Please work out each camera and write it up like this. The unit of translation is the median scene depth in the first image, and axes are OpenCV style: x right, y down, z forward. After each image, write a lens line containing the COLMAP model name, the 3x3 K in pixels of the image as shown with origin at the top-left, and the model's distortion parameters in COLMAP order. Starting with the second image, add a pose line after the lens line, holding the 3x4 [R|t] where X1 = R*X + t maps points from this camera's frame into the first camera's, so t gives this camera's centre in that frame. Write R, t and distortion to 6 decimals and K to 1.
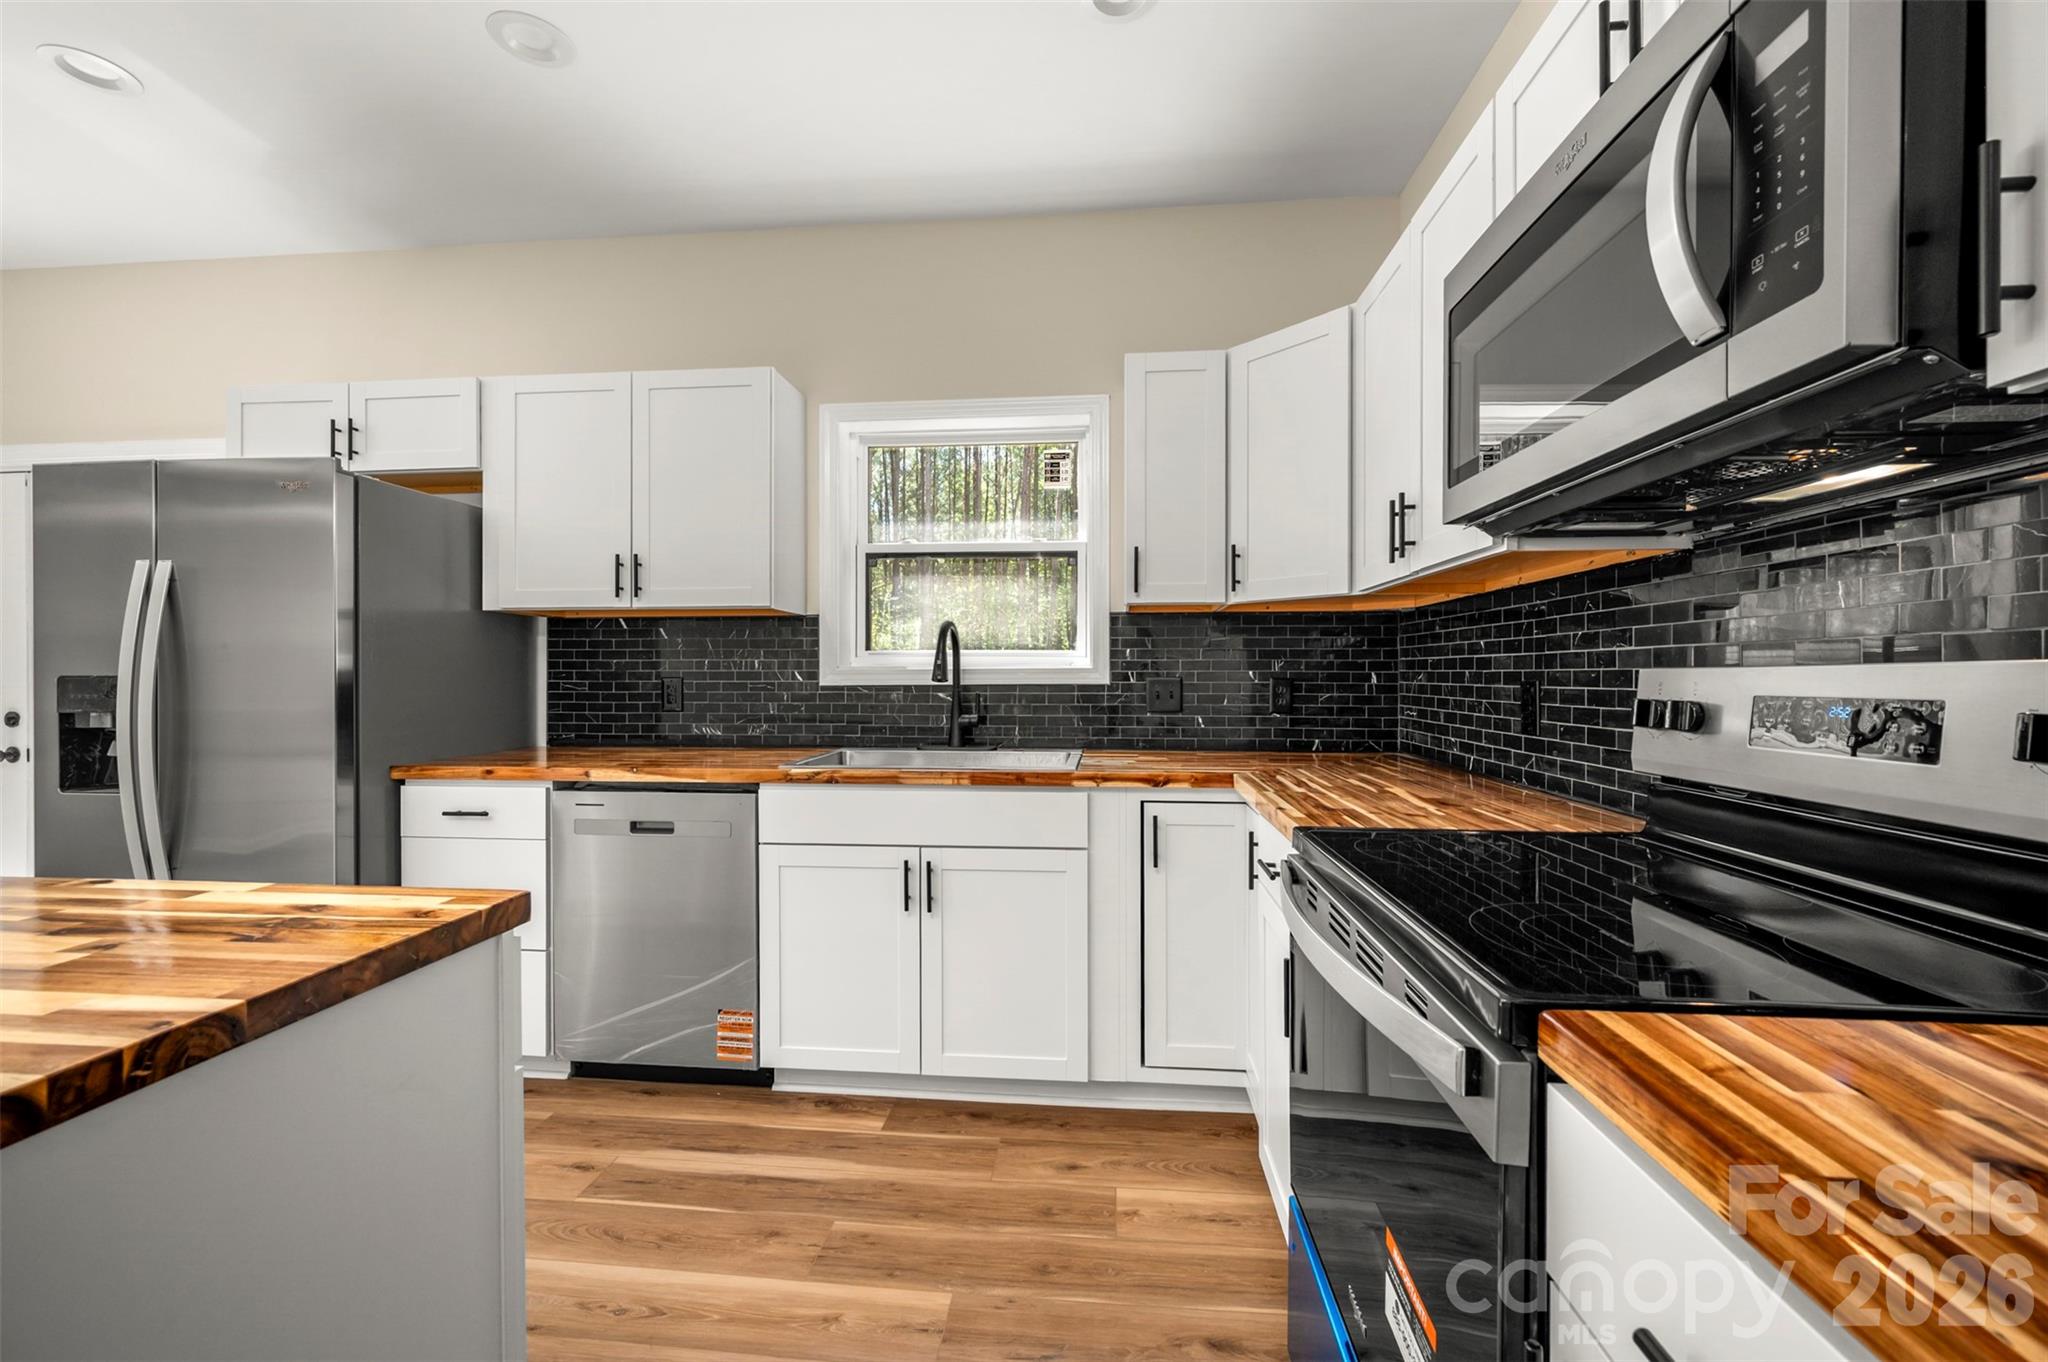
lens RADIAL K [[833.6, 0, 1023.6], [0, 833.6, 674.3], [0, 0, 1]] dist [0.009497, -0.000834]
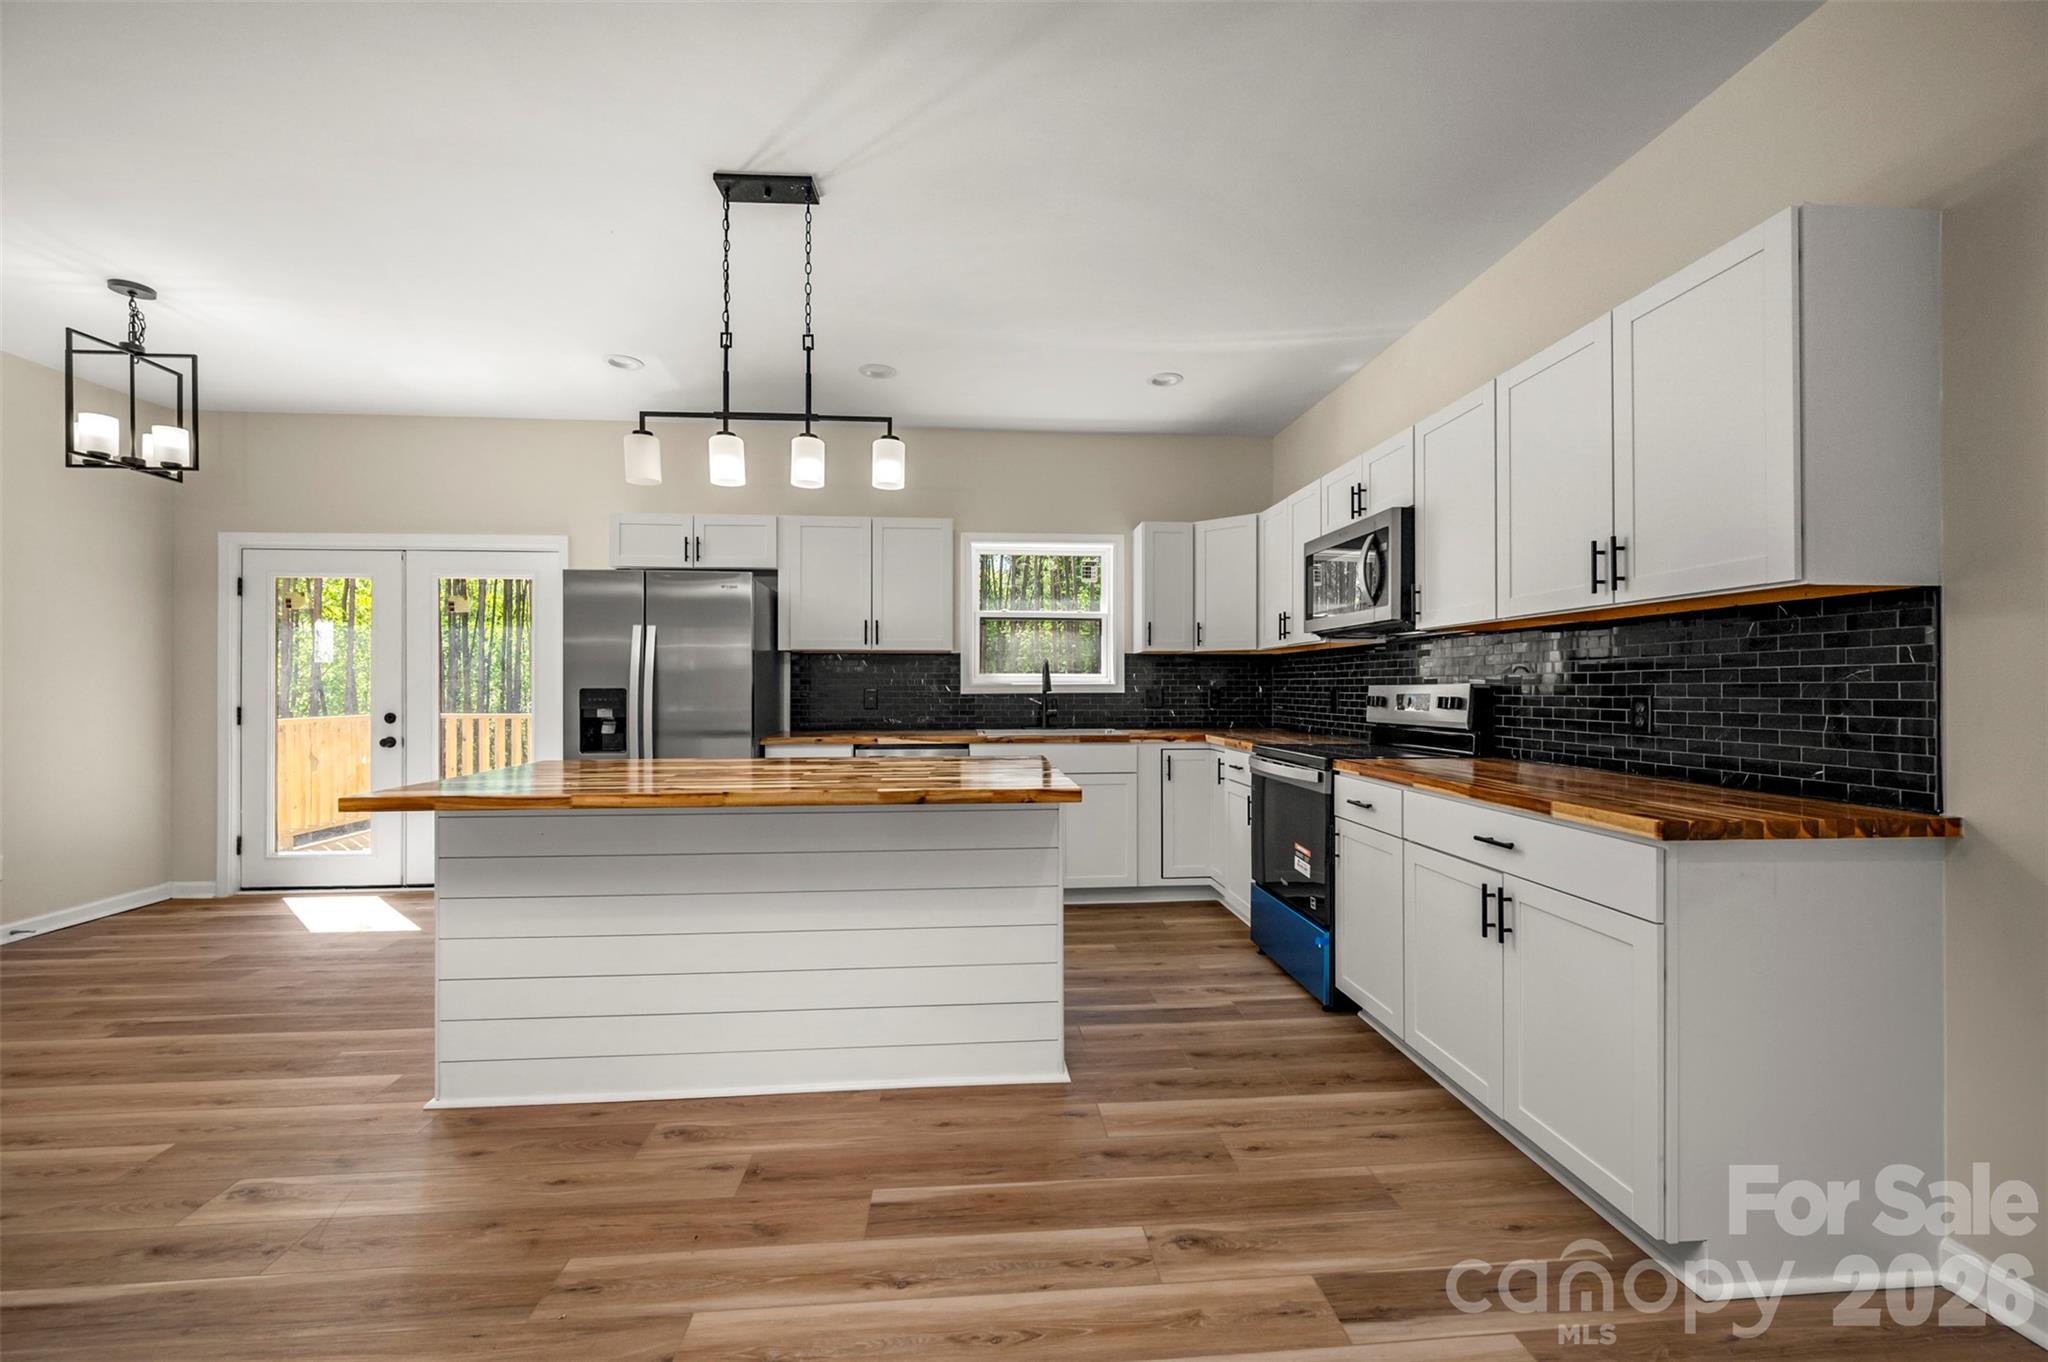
lens RADIAL K [[833.6, 0, 1022.5], [0, 833.6, 685.7], [0, 0, 1]] dist [0.009497, -0.000834]
pose [[0.983559, 0.000321, 0.180589, -0.471202], [-0.000053, 0.999999, -0.001485, -0.001086], [-0.180589, 0.001451, 0.983557, -0.797497]]
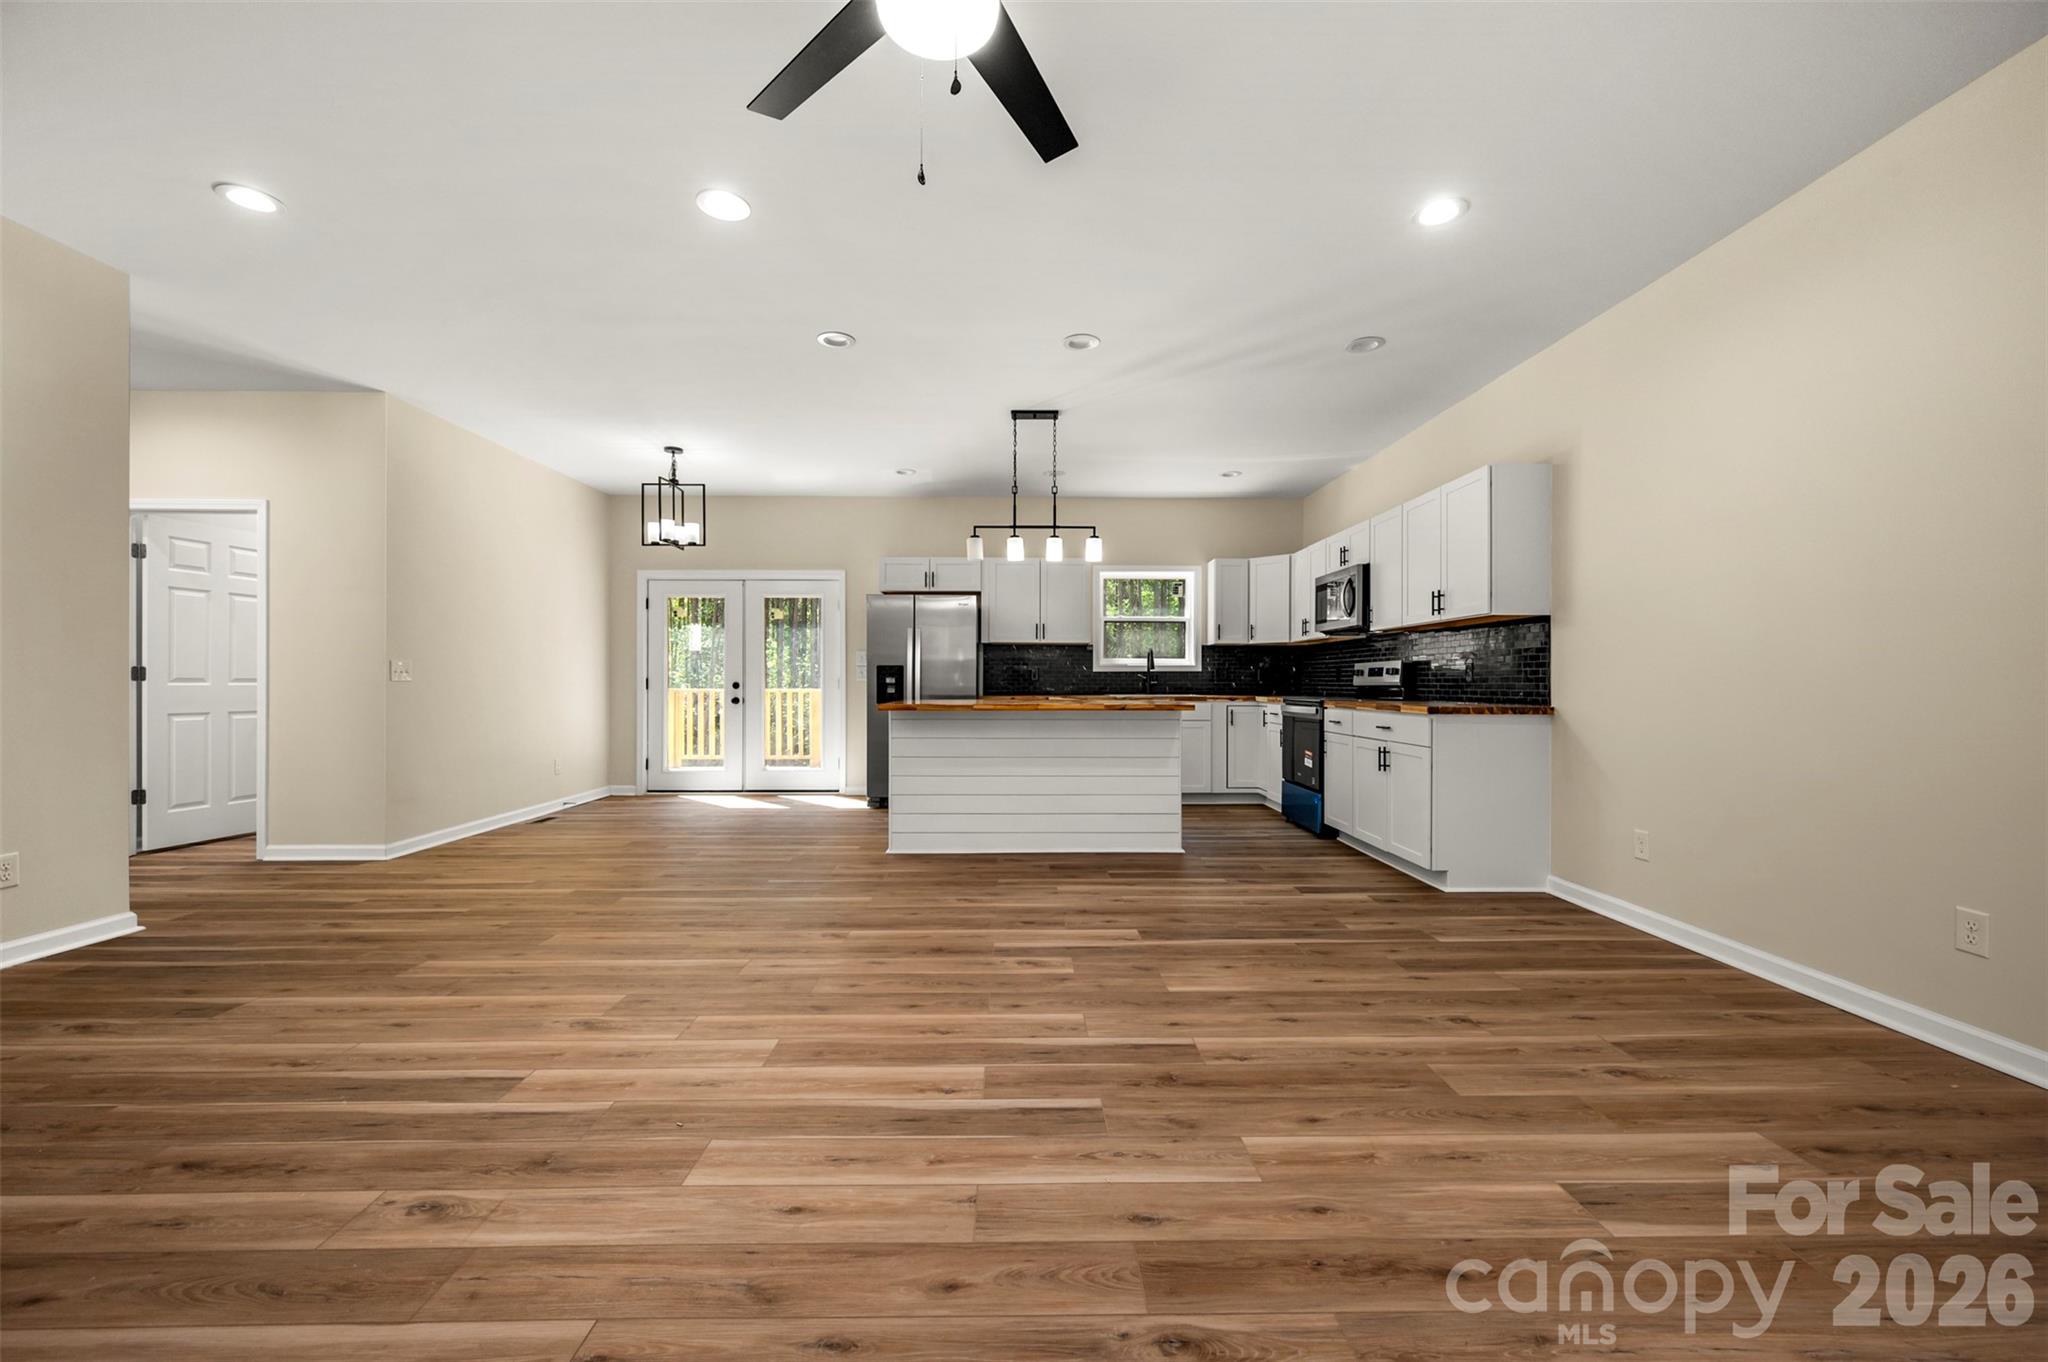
lens RADIAL K [[833.6, 0, 1025.2], [0, 833.6, 682.1], [0, 0, 1]] dist [0.009497, -0.000834]
pose [[0.992829, 0.002415, 0.119523, -0.846813], [-0.002503, 0.999997, 0.000582, 0.050405], [-0.119521, -0.000877, 0.992831, -1.751908]]
